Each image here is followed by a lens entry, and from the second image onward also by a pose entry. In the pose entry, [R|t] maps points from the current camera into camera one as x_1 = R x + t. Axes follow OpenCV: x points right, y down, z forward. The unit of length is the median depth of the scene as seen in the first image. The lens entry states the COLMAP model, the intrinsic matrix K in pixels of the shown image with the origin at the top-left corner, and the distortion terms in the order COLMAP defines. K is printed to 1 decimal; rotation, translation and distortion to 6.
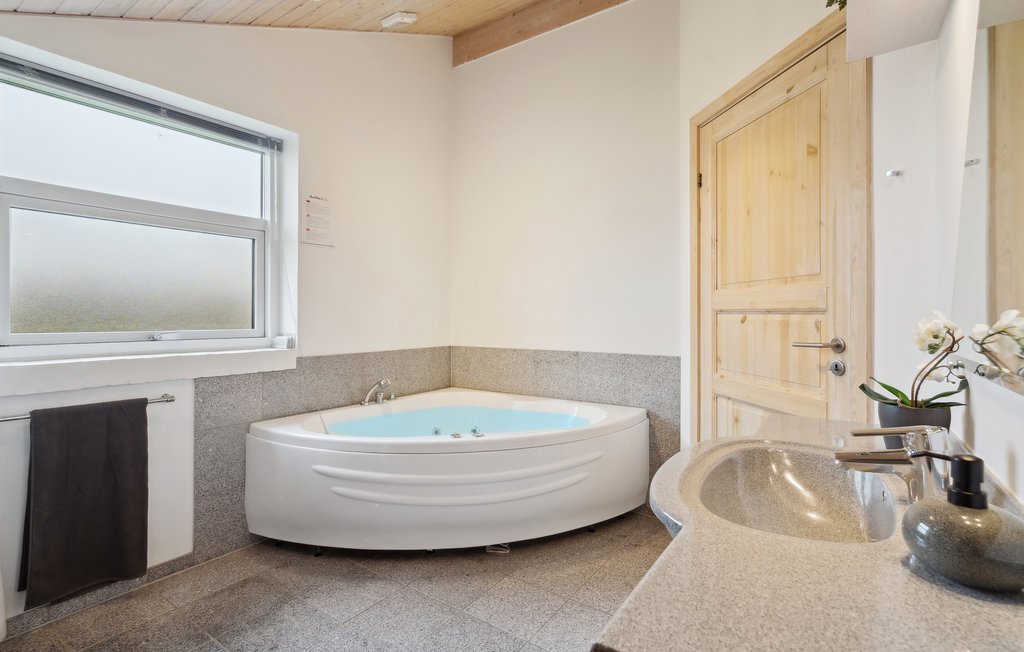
lens RADIAL K [[489.7, 0, 512.0], [0, 489.7, 326.0], [0, 0, 1]] dist [-0.000113, -0.000339]
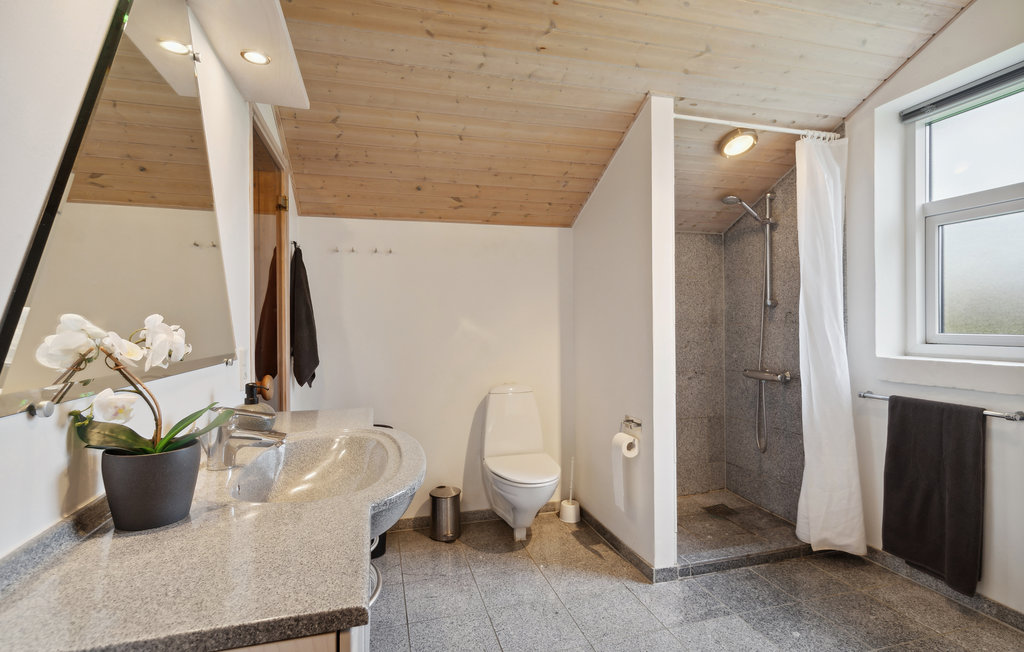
lens RADIAL K [[489.7, 0, 512.0], [0, 489.7, 326.0], [0, 0, 1]] dist [-0.000113, -0.000339]
pose [[-0.644520, 0.005747, -0.764566, 0.570200], [-0.015390, 0.999672, 0.020488, -0.012013], [0.764432, 0.024971, -0.644220, 1.012718]]
